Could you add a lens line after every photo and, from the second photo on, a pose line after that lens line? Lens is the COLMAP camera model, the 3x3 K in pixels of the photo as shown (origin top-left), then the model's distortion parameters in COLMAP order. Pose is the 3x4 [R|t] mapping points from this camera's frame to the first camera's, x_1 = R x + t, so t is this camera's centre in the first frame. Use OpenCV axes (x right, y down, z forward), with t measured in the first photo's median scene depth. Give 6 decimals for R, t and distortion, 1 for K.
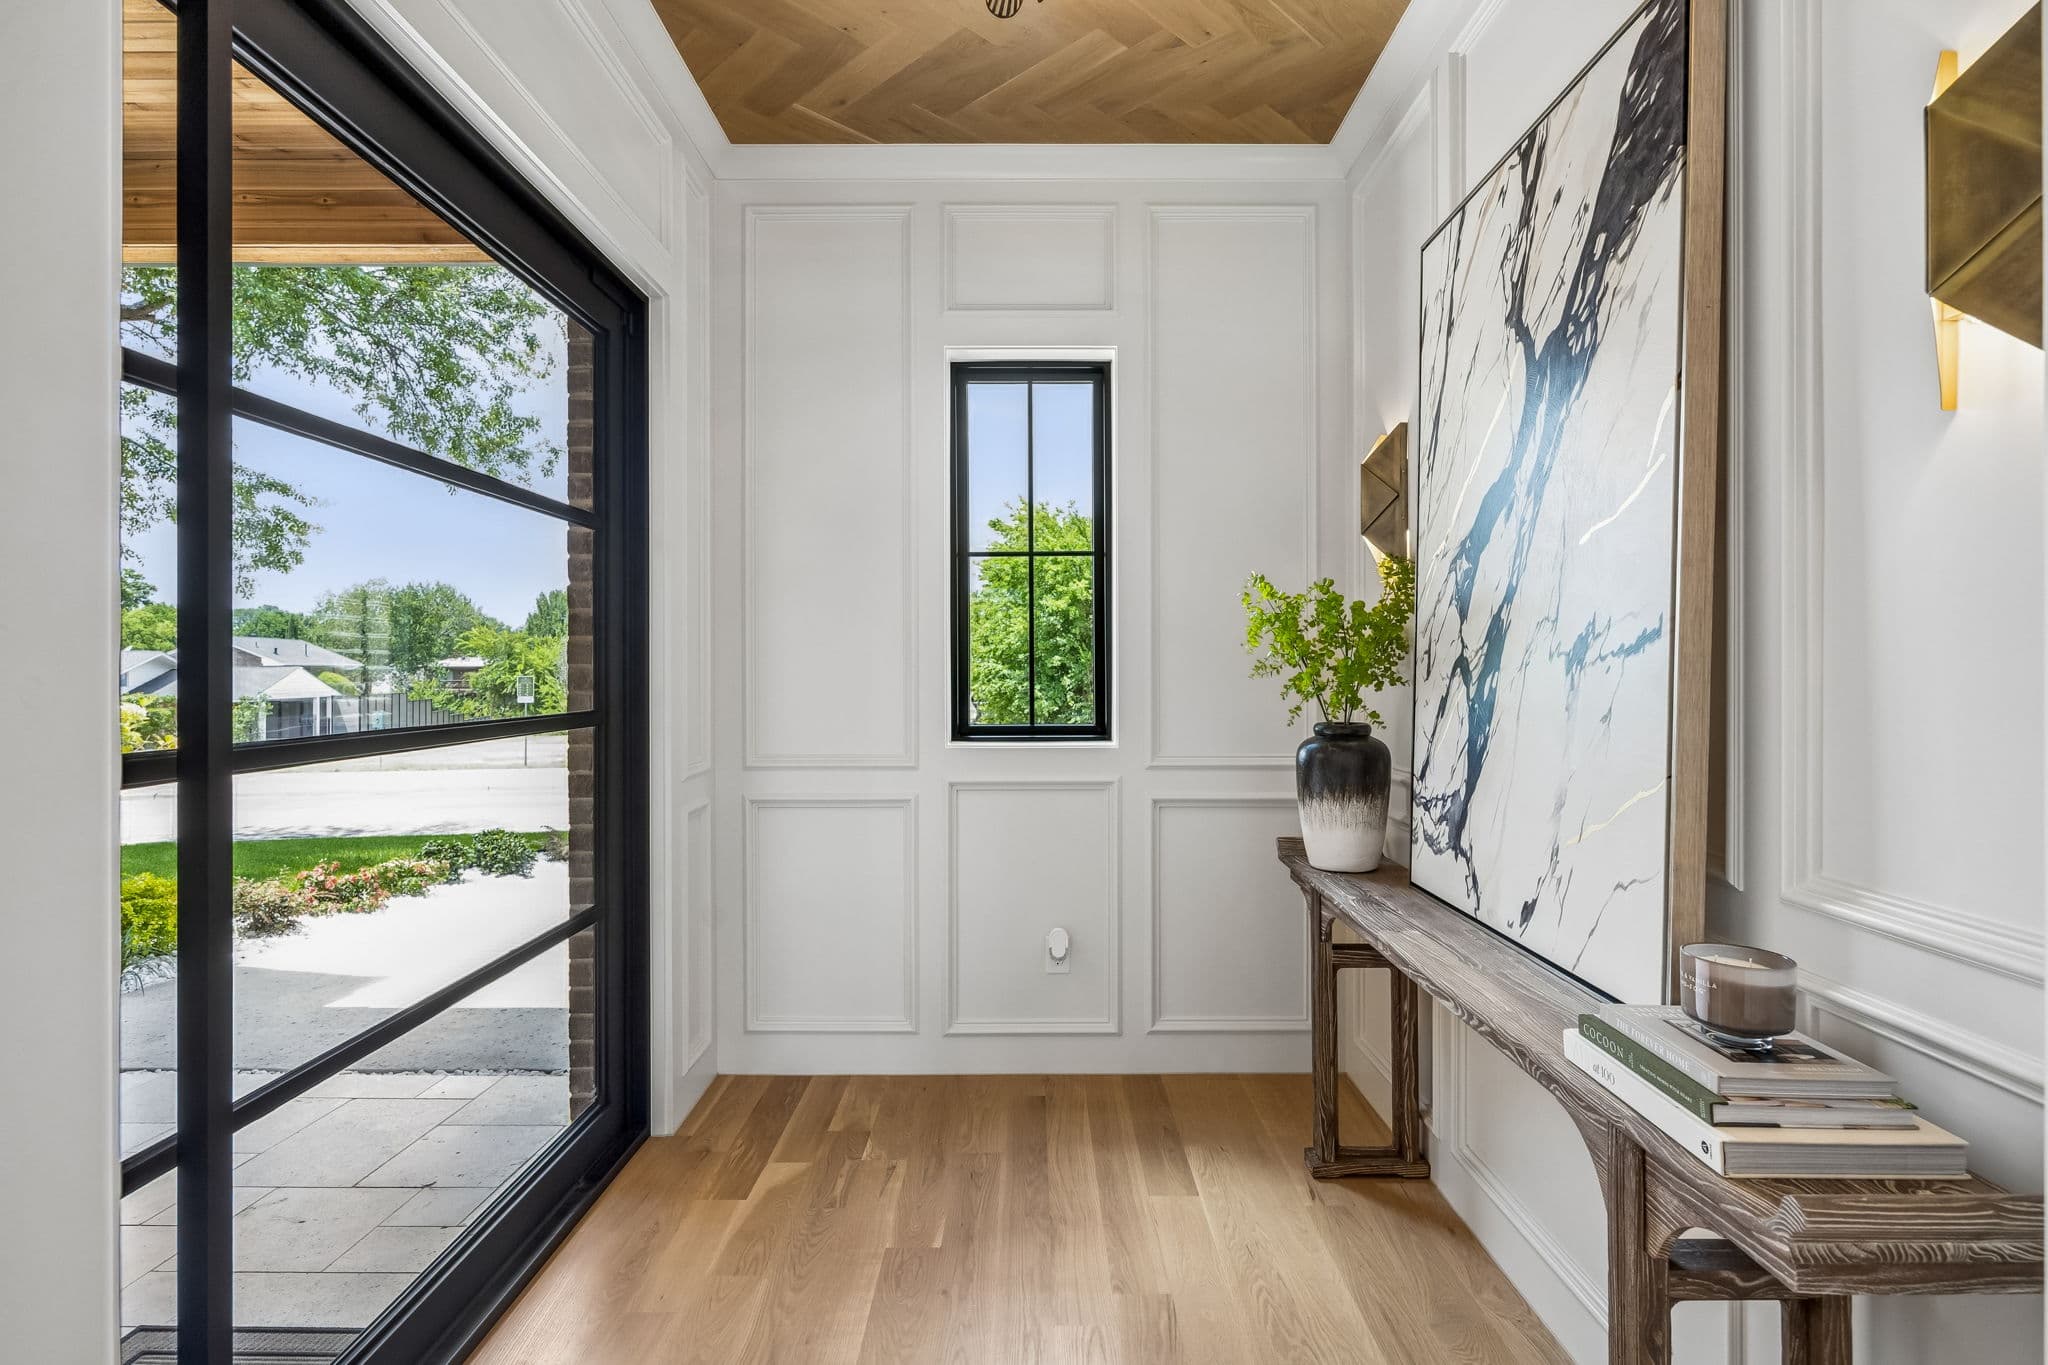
lens RADIAL K [[917.1, 0, 1022.4], [0, 917.1, 679.0], [0, 0, 1]] dist [-0.004655, -0.000429]
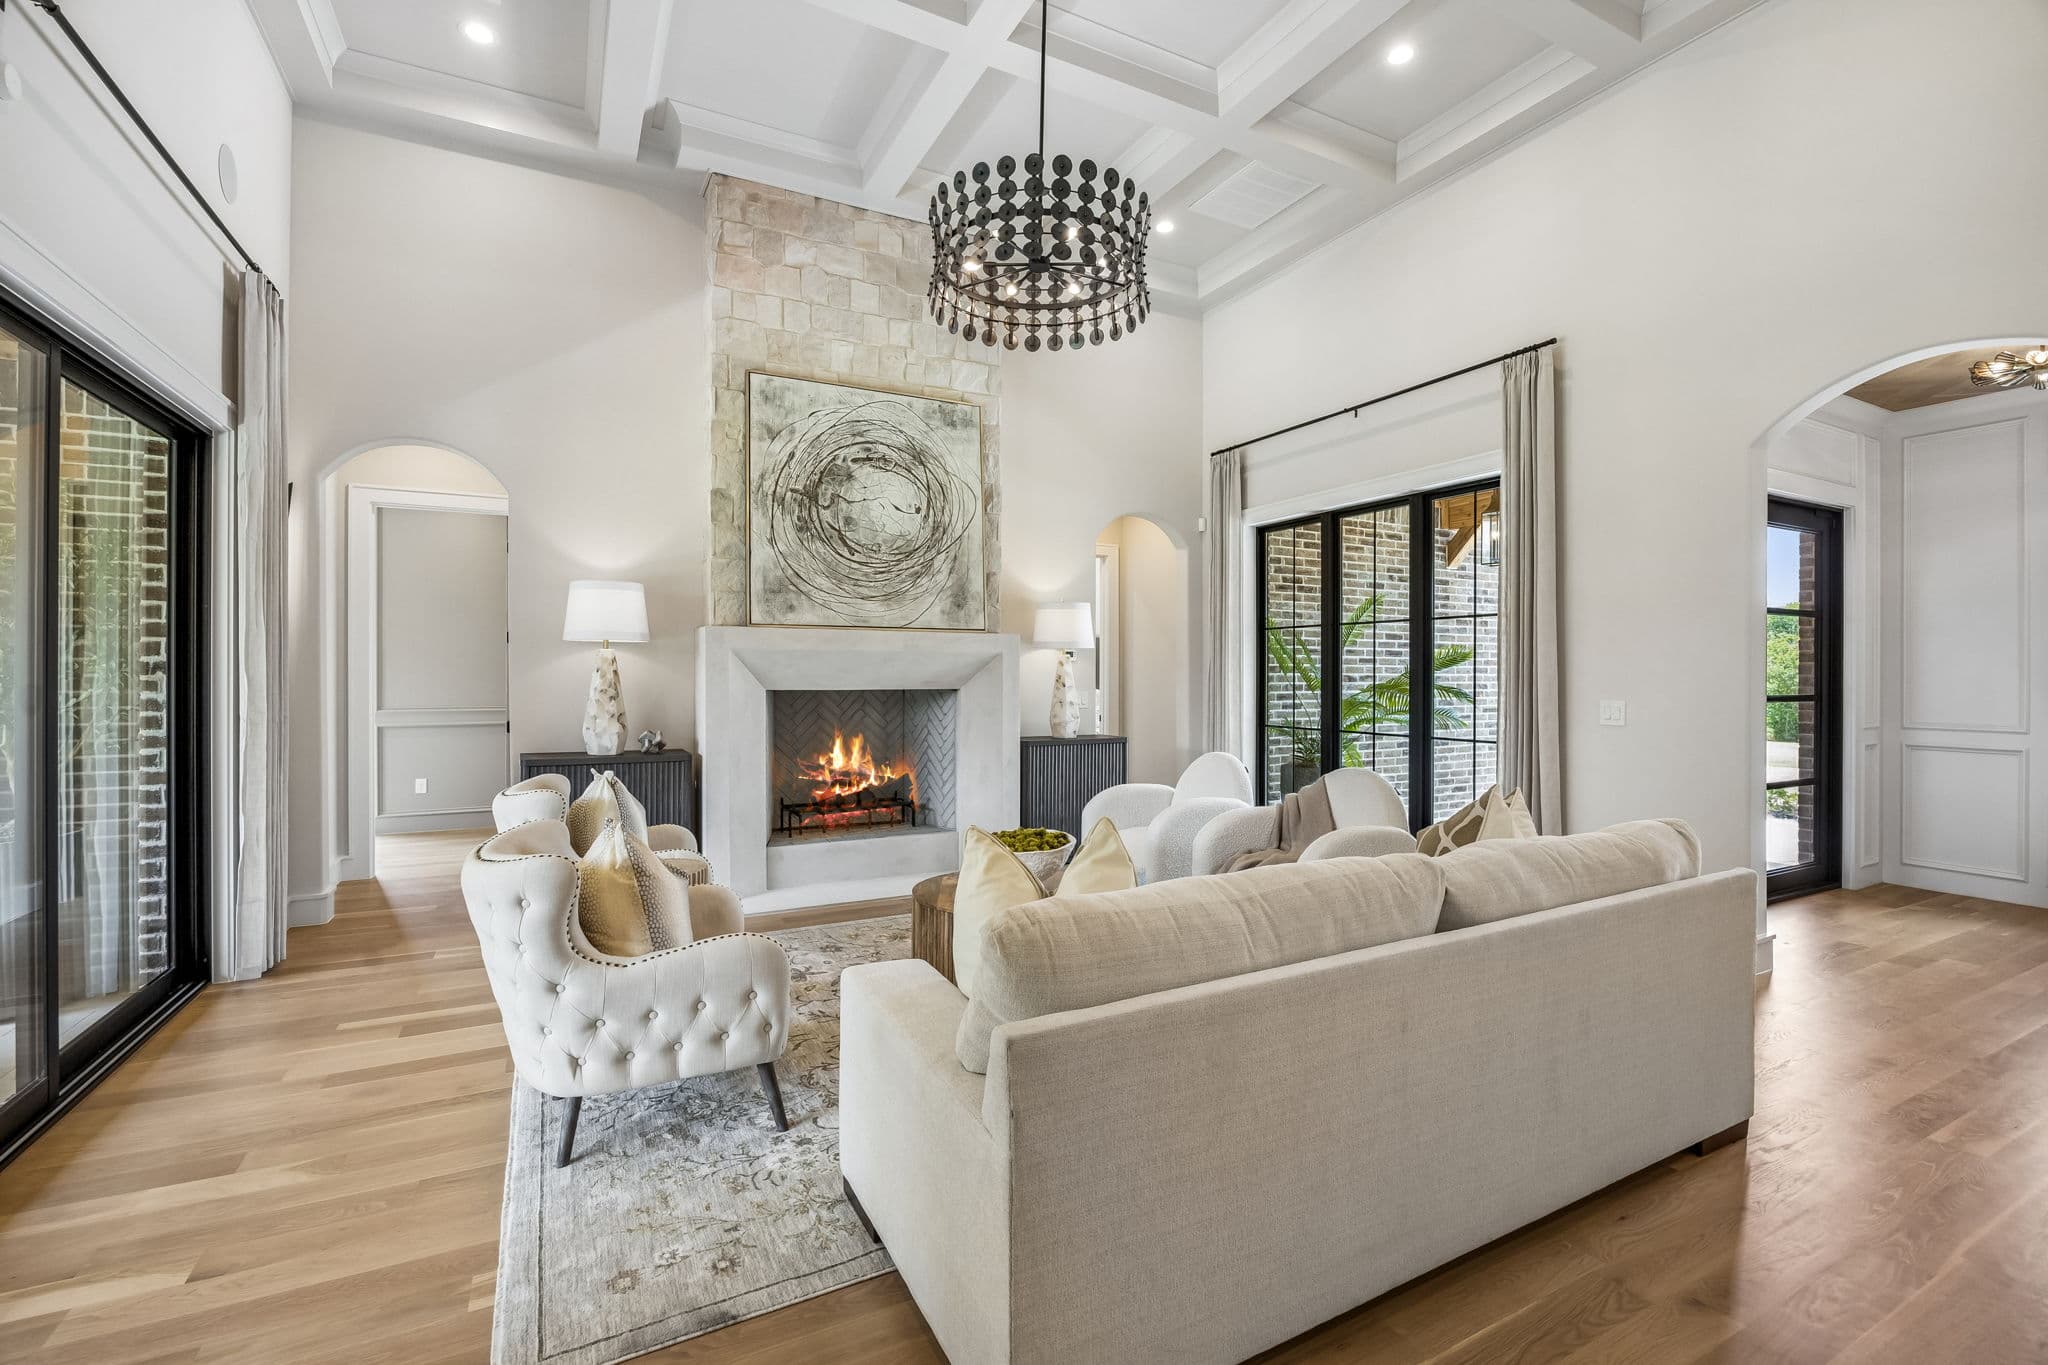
lens RADIAL K [[917.1, 0, 1027.8], [0, 917.1, 677.4], [0, 0, 1]] dist [-0.004655, -0.000429]
pose [[0.456340, 0.004804, -0.889793, 0.582982], [-0.004904, 0.999984, 0.002883, -0.006203], [0.889792, 0.003048, 0.456356, -1.560522]]
